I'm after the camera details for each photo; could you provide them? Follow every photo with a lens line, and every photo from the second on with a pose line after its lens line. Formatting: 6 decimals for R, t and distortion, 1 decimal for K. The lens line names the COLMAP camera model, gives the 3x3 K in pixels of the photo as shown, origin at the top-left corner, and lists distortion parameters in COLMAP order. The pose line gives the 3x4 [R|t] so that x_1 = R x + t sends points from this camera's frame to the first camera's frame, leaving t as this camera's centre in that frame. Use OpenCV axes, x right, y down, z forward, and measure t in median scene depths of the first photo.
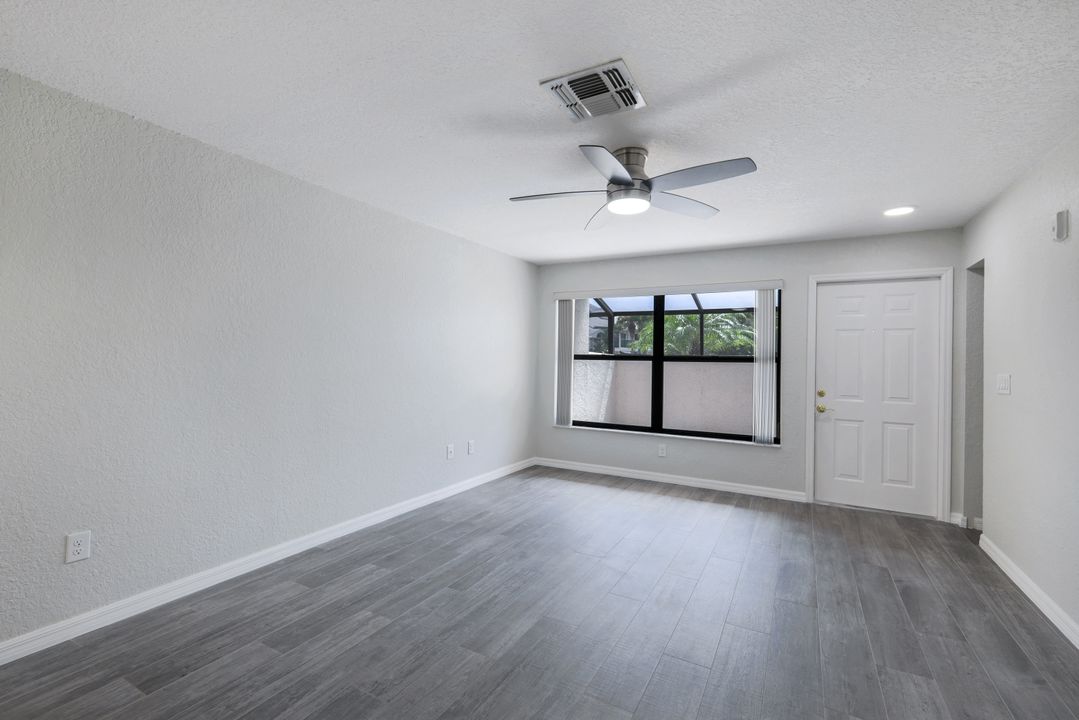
lens RADIAL K [[479.3, 0, 540.4], [0, 479.3, 354.4], [0, 0, 1]] dist [0.002817, 0.000939]
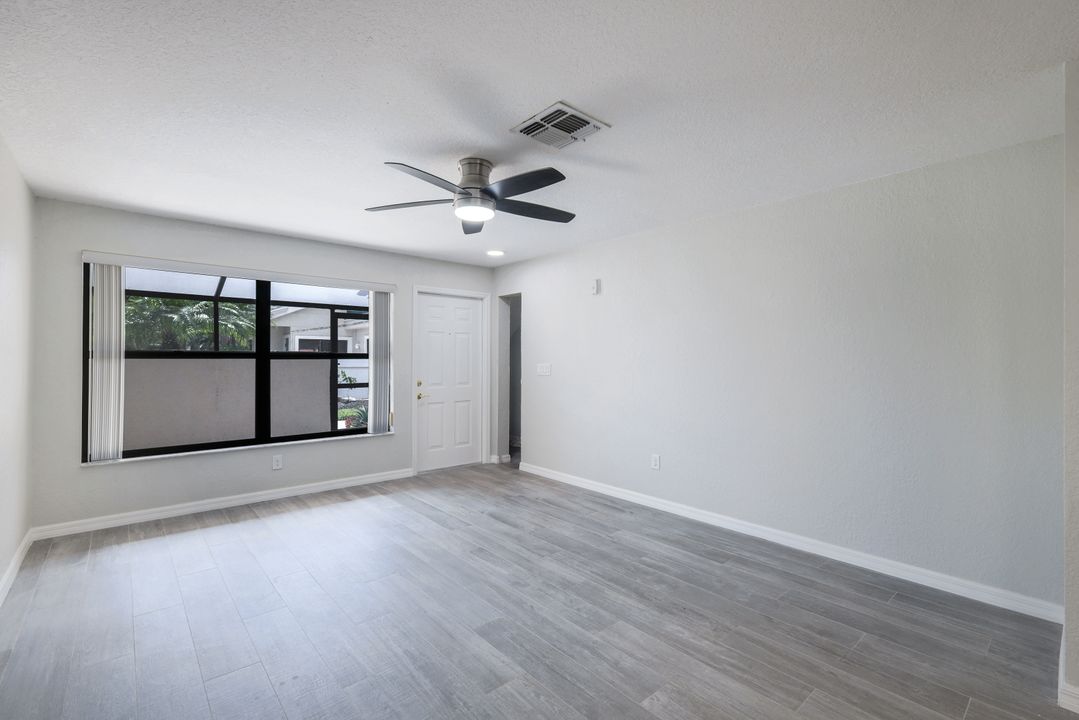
lens RADIAL K [[481.0, 0, 540.7], [0, 481.0, 356.6], [0, 0, 1]] dist [0.000905, 0.000102]
pose [[0.342679, -0.012182, 0.939373, -0.482582], [-0.006096, 0.999866, 0.015190, -0.007437], [-0.939433, -0.010931, 0.342559, 0.316365]]
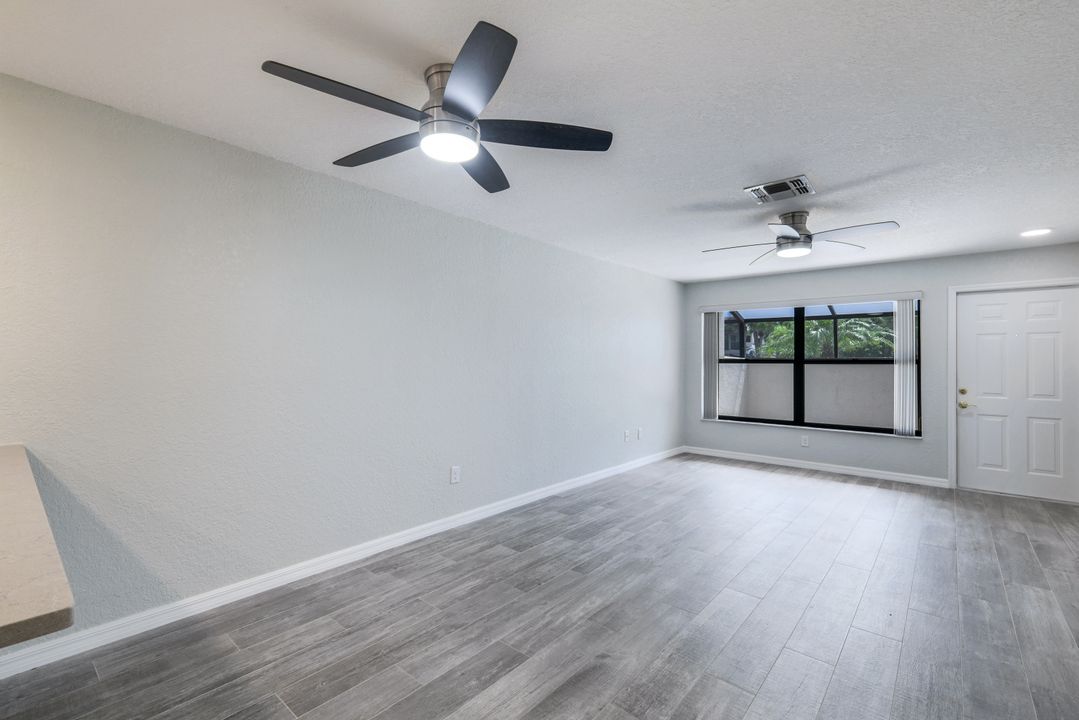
lens RADIAL K [[479.3, 0, 540.4], [0, 479.3, 354.4], [0, 0, 1]] dist [0.002817, 0.000939]
pose [[0.978997, -0.012415, -0.203498, -0.161080], [0.010754, 0.999899, -0.009266, -0.005459], [0.203592, 0.006883, 0.979032, -0.320149]]
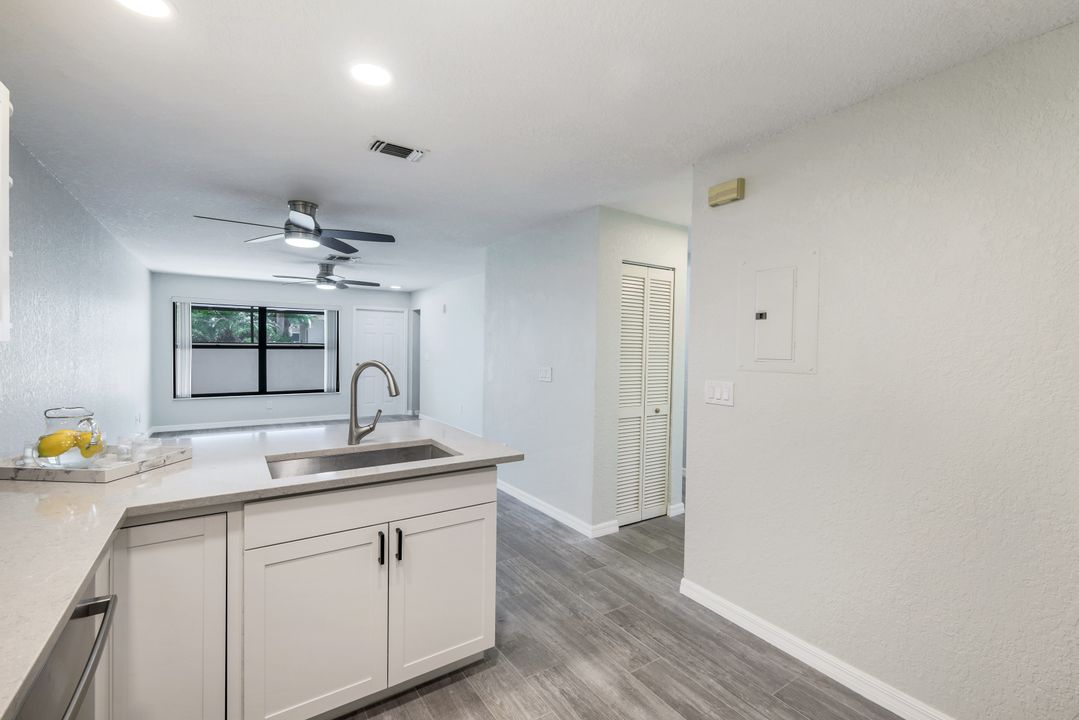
lens RADIAL K [[481.0, 0, 540.7], [0, 481.0, 356.6], [0, 0, 1]] dist [0.000905, 0.000102]
pose [[0.456975, -0.030245, 0.888965, -0.922503], [-0.013715, 0.999063, 0.041040, -0.047890], [-0.889374, -0.030946, 0.456132, -0.653113]]
